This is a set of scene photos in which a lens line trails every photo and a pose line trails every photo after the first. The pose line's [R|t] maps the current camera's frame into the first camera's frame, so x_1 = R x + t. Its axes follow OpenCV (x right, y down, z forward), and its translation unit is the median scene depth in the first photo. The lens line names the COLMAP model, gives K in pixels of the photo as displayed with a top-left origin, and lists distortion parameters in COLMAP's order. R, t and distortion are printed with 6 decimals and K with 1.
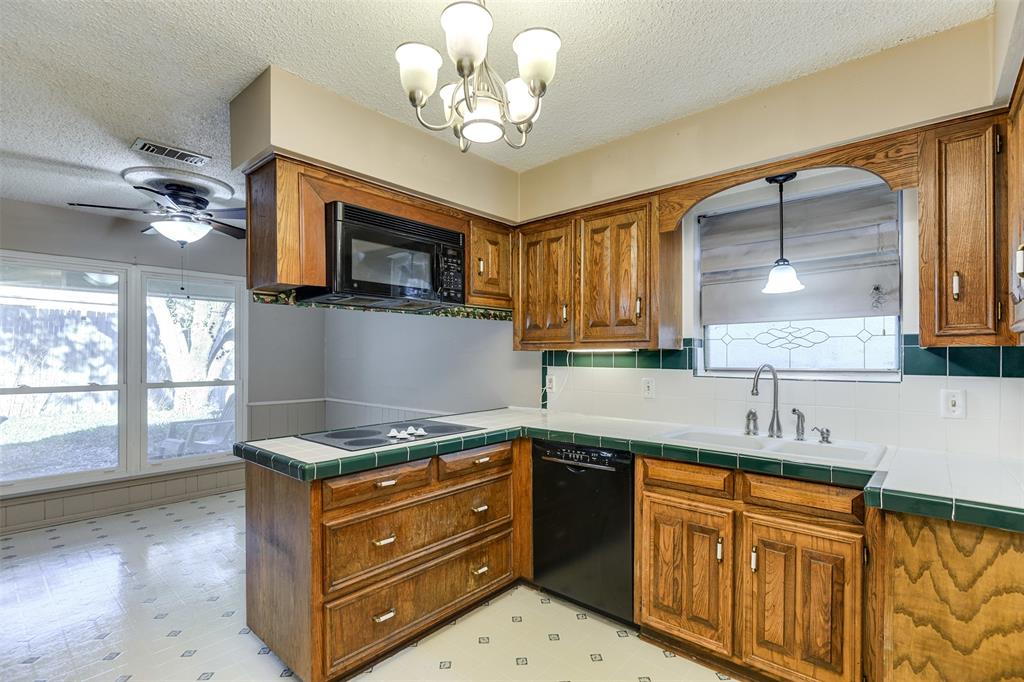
lens RADIAL K [[477.6, 0, 513.1], [0, 477.6, 357.6], [0, 0, 1]] dist [0.000217, -0.000314]
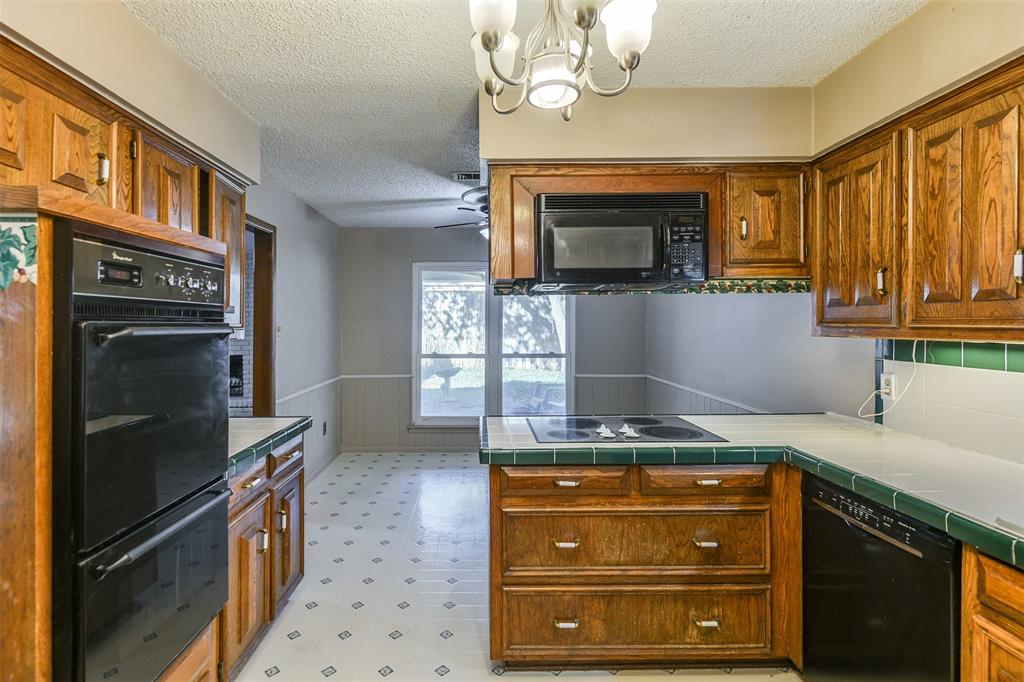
lens RADIAL K [[487.1, 0, 507.4], [0, 487.1, 317.4], [0, 0, 1]] dist [-0.001029, -0.000641]
pose [[0.658015, -0.006318, -0.752978, 0.313028], [0.000950, 0.999971, -0.007561, -0.046970], [0.753004, 0.004259, 0.658002, 0.225430]]
